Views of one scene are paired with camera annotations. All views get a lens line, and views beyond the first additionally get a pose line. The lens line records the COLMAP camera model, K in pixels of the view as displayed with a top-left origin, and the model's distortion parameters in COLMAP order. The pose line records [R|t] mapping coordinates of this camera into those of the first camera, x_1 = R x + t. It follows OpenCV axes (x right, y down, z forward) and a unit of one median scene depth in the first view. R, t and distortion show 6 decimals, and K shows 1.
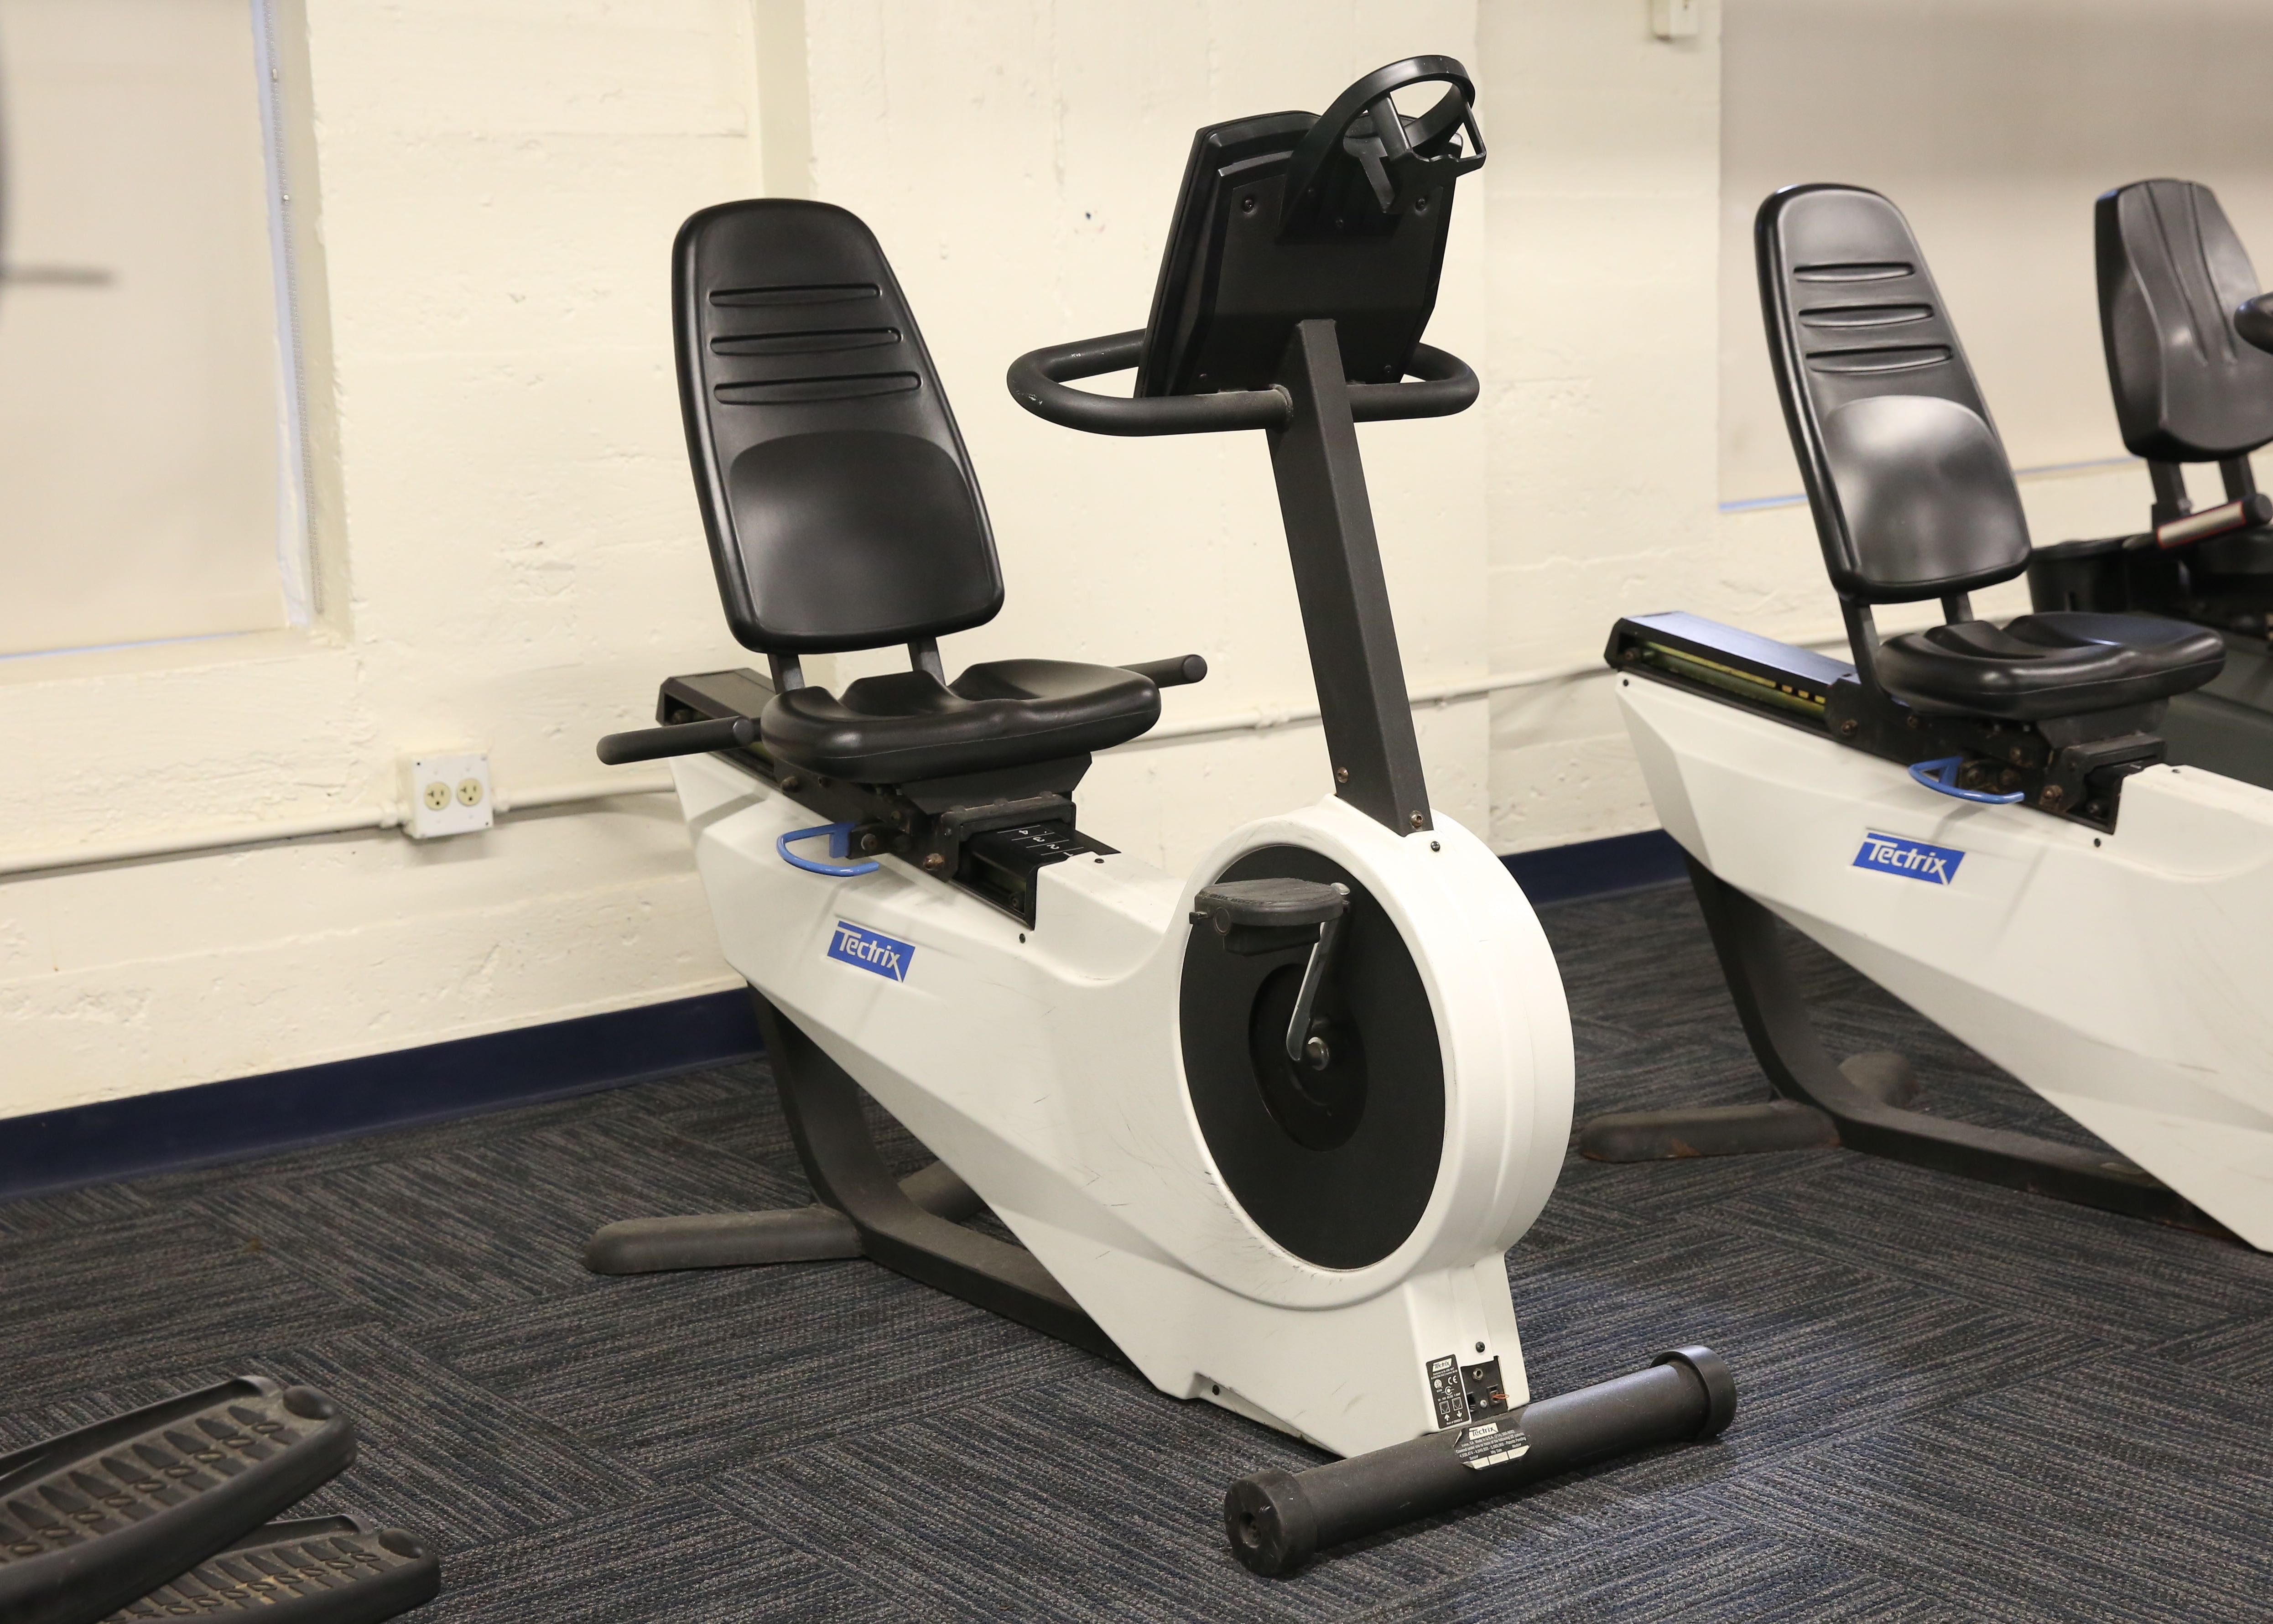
lens RADIAL K [[3518.7, 0, 1136.5], [0, 3518.7, 812.0], [0, 0, 1]] dist [0.028031, 0.038742]
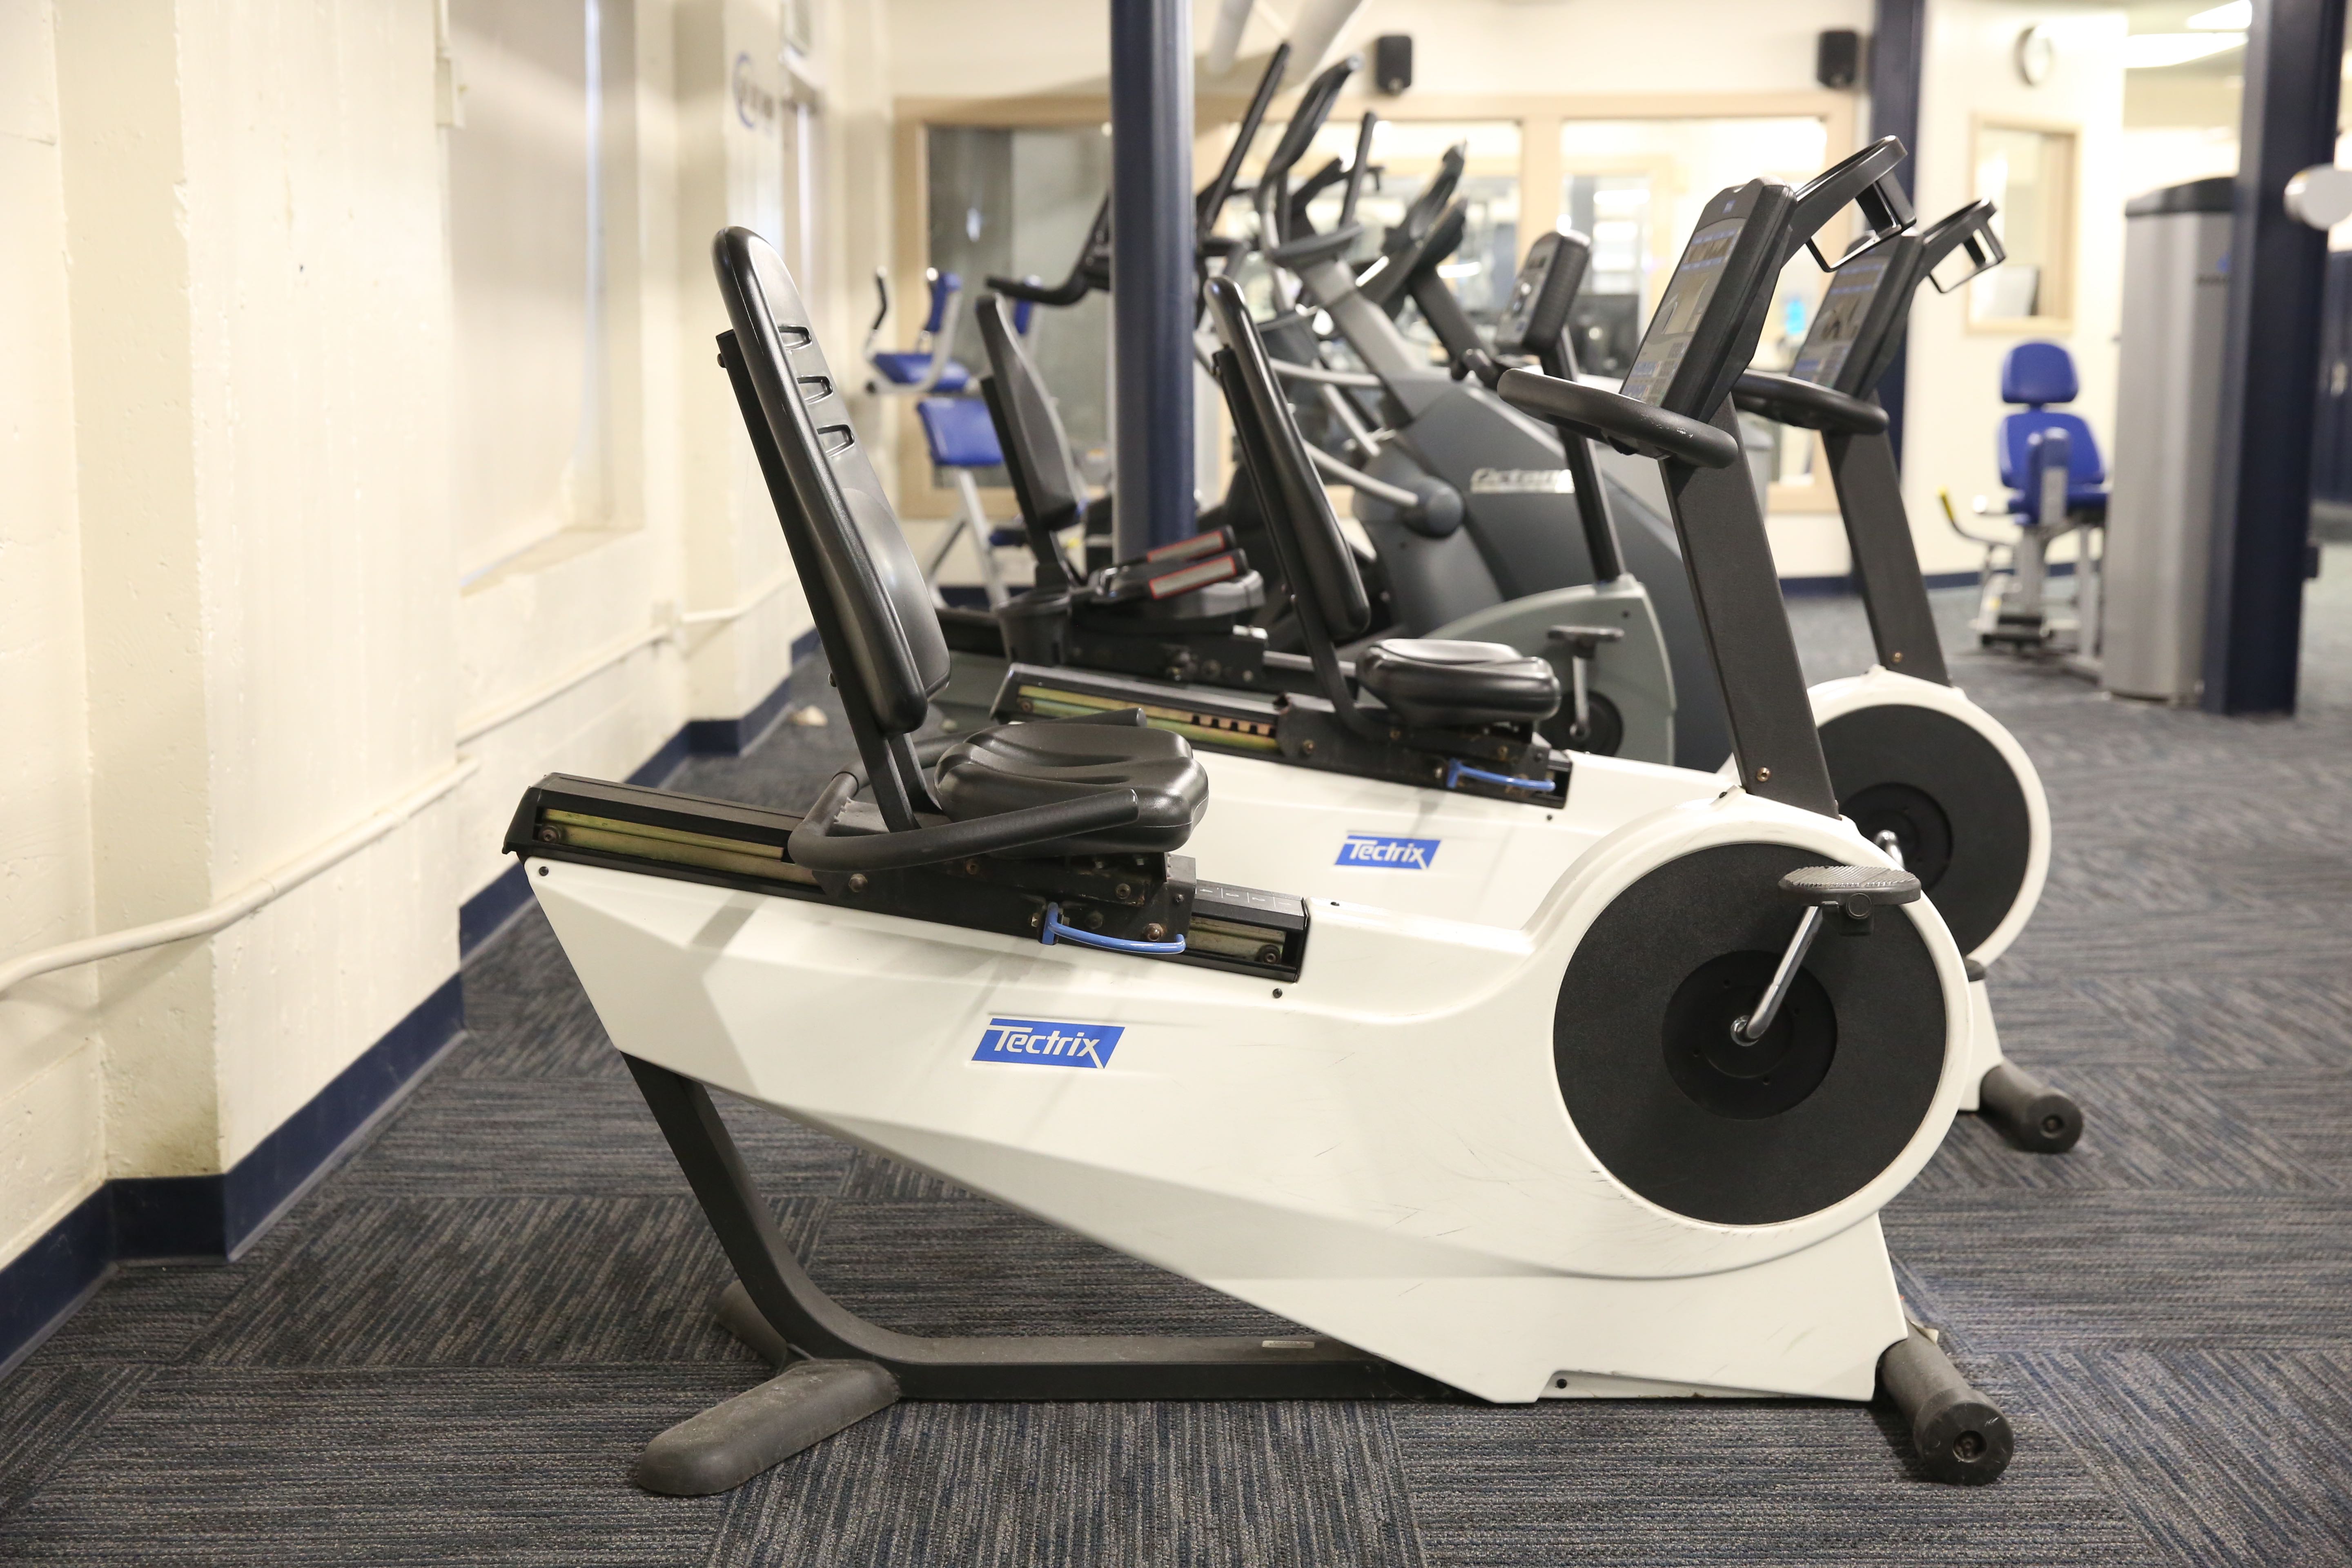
lens RADIAL K [[3106.8, 0, 1176.0], [0, 3106.8, 784.0], [0, 0, 1]] dist [0.055359, 0.025070]
pose [[0.570304, -0.080152, 0.817514, -0.723452], [0.113995, 0.993321, 0.017865, -0.039031], [-0.813486, 0.083004, 0.575632, 0.503161]]
